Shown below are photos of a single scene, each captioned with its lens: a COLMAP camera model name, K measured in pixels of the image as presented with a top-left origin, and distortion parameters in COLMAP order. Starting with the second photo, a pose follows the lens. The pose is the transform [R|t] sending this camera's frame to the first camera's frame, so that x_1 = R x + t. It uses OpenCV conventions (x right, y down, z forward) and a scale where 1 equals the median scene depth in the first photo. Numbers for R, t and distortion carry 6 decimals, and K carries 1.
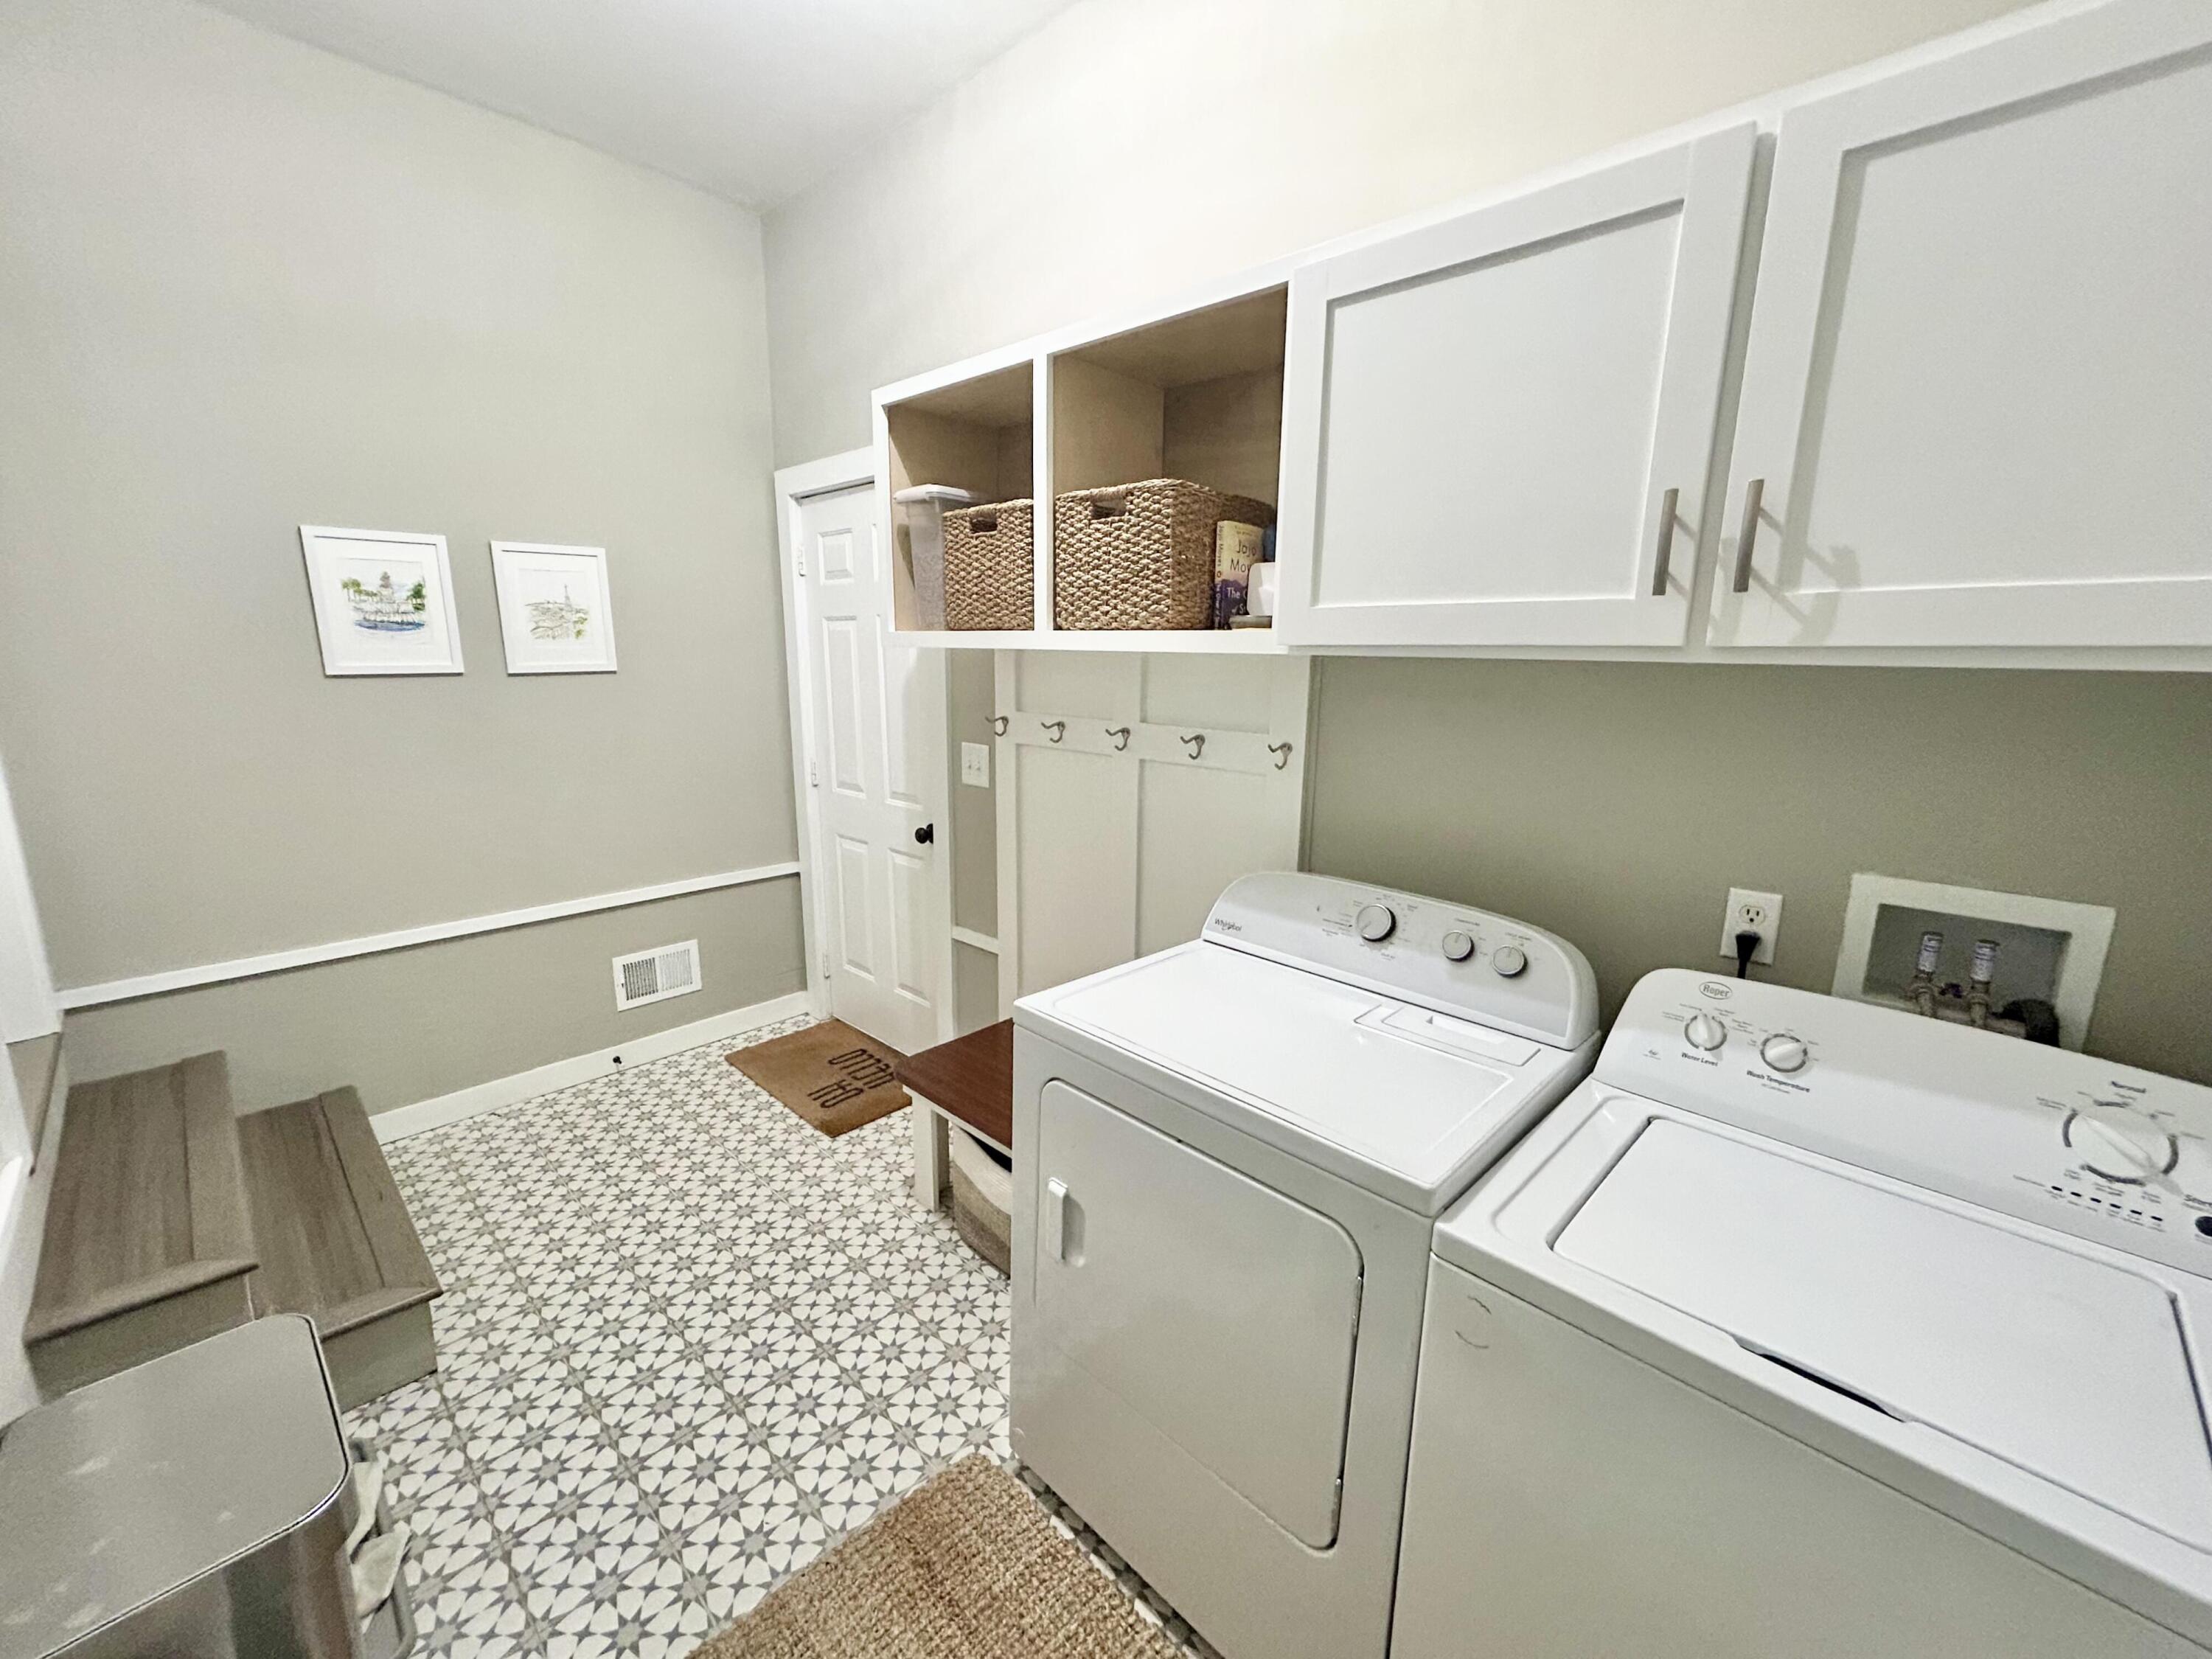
lens RADIAL K [[894.9, 0, 1106.0], [0, 894.9, 829.5], [0, 0, 1]] dist [0.002996, 0.000183]
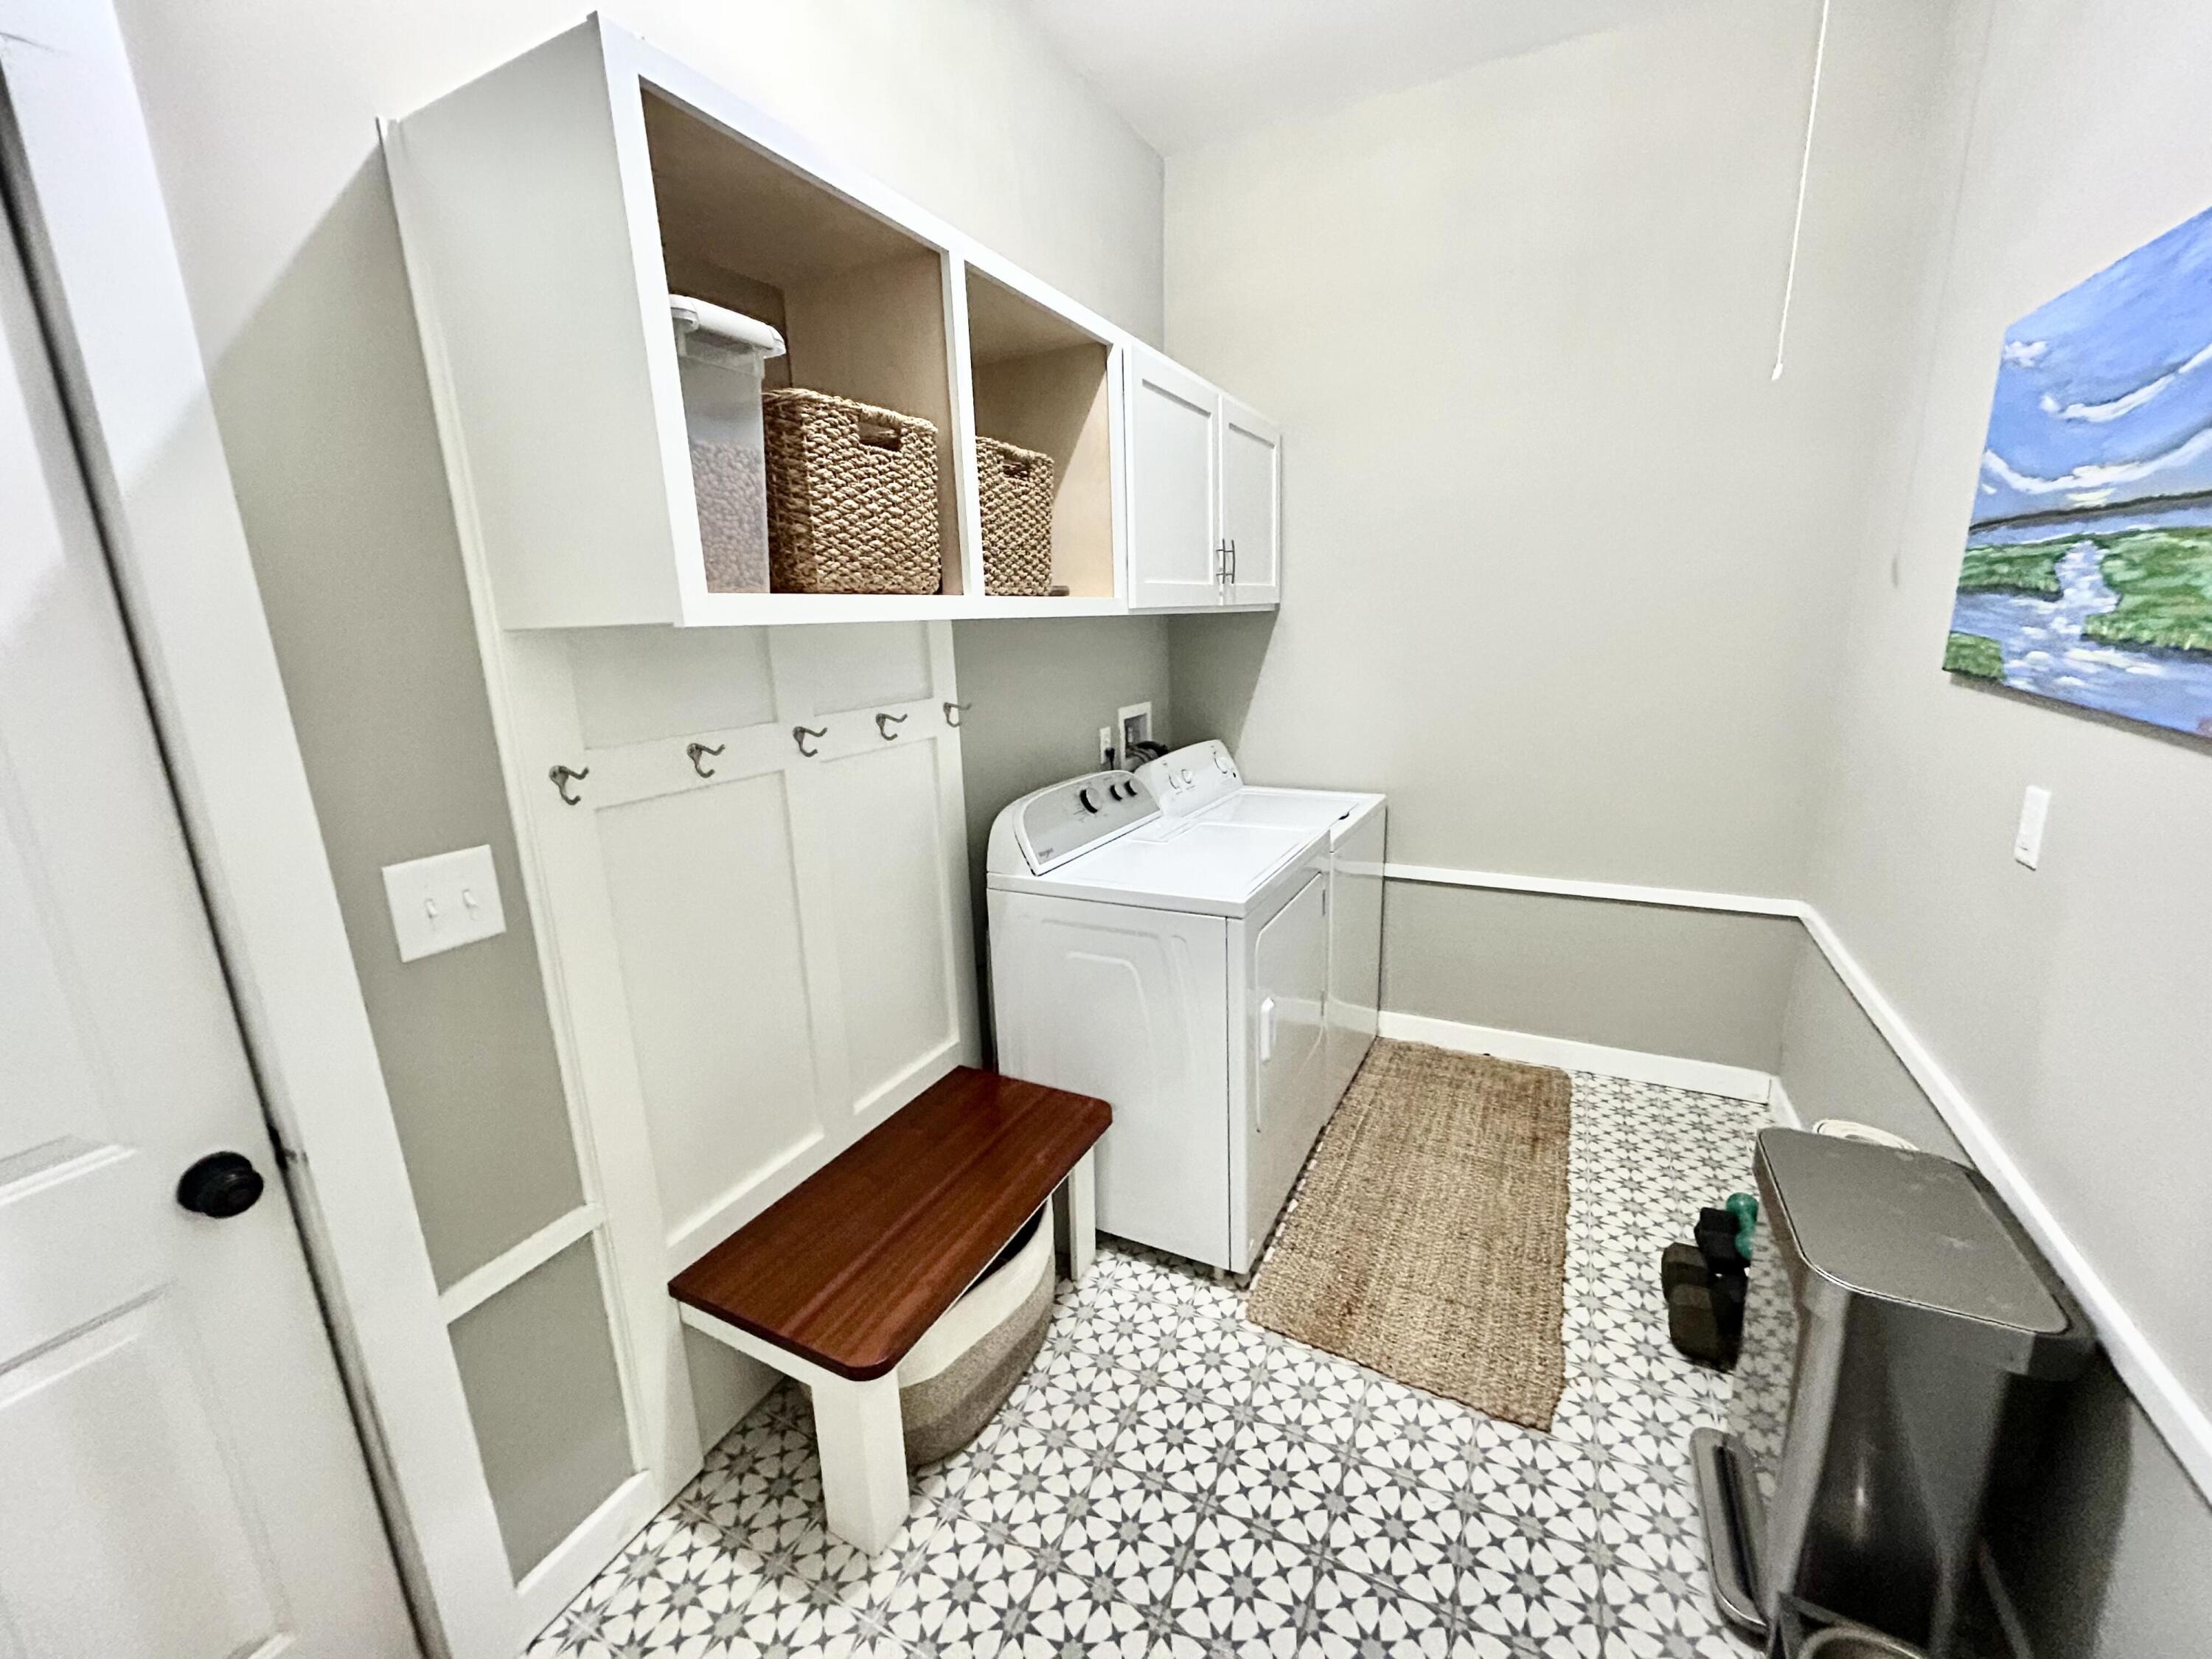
lens RADIAL K [[894.9, 0, 1106.0], [0, 894.9, 829.5], [0, 0, 1]] dist [0.002996, 0.000183]
pose [[-0.288651, -0.229276, 0.929577, -1.005047], [0.217741, 0.929743, 0.296930, -0.261247], [-0.932346, 0.288116, -0.218449, 1.225309]]
